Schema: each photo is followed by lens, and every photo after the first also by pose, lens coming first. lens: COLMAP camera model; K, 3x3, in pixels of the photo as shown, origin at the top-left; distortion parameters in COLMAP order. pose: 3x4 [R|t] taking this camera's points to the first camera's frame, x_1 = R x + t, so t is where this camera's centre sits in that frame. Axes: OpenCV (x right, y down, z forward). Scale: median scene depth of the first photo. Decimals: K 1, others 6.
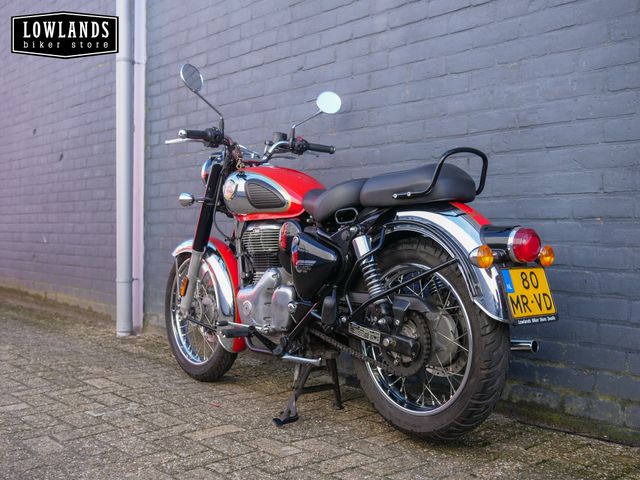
lens RADIAL K [[733.7, 0, 318.3], [0, 733.7, 236.9], [0, 0, 1]] dist [-0.003077, 0.000000]
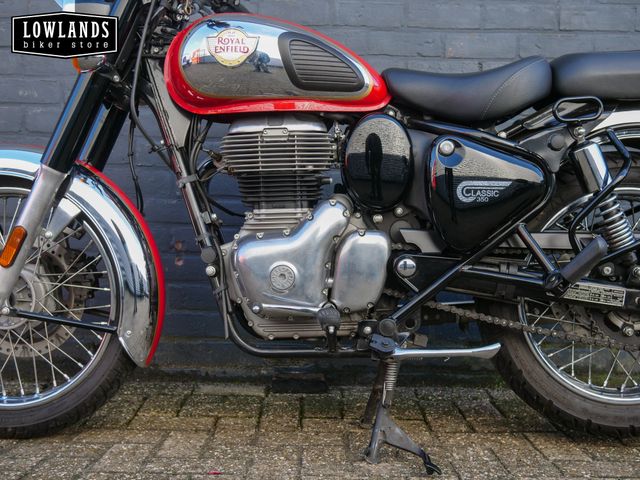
lens RADIAL K [[733.7, 0, 319.1], [0, 733.7, 237.4], [0, 0, 1]] dist [-0.003077, 0.000000]
pose [[0.646296, -0.015300, 0.762934, -0.497654], [-0.009336, 0.999566, 0.027954, 0.055887], [-0.763030, -0.025189, 0.645872, 0.653161]]
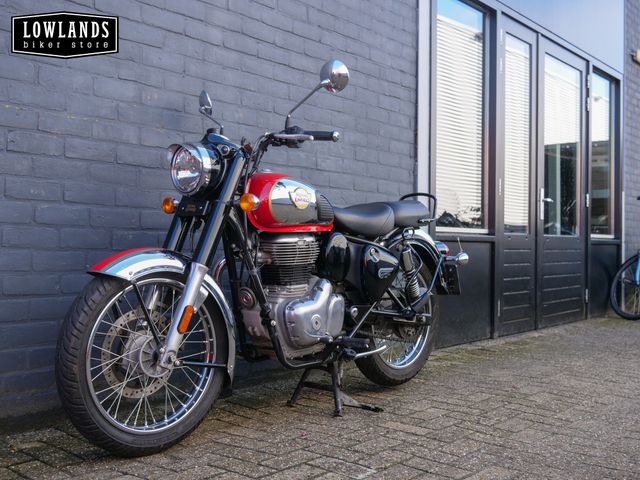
lens RADIAL K [[733.7, 0, 320.7], [0, 733.7, 240.6], [0, 0, 1]] dist [-0.003077, 0.000000]
pose [[-0.168170, -0.003695, 0.985751, -1.092520], [-0.008838, 0.999958, 0.002240, -0.014216], [-0.985718, -0.008335, -0.168195, 1.190060]]
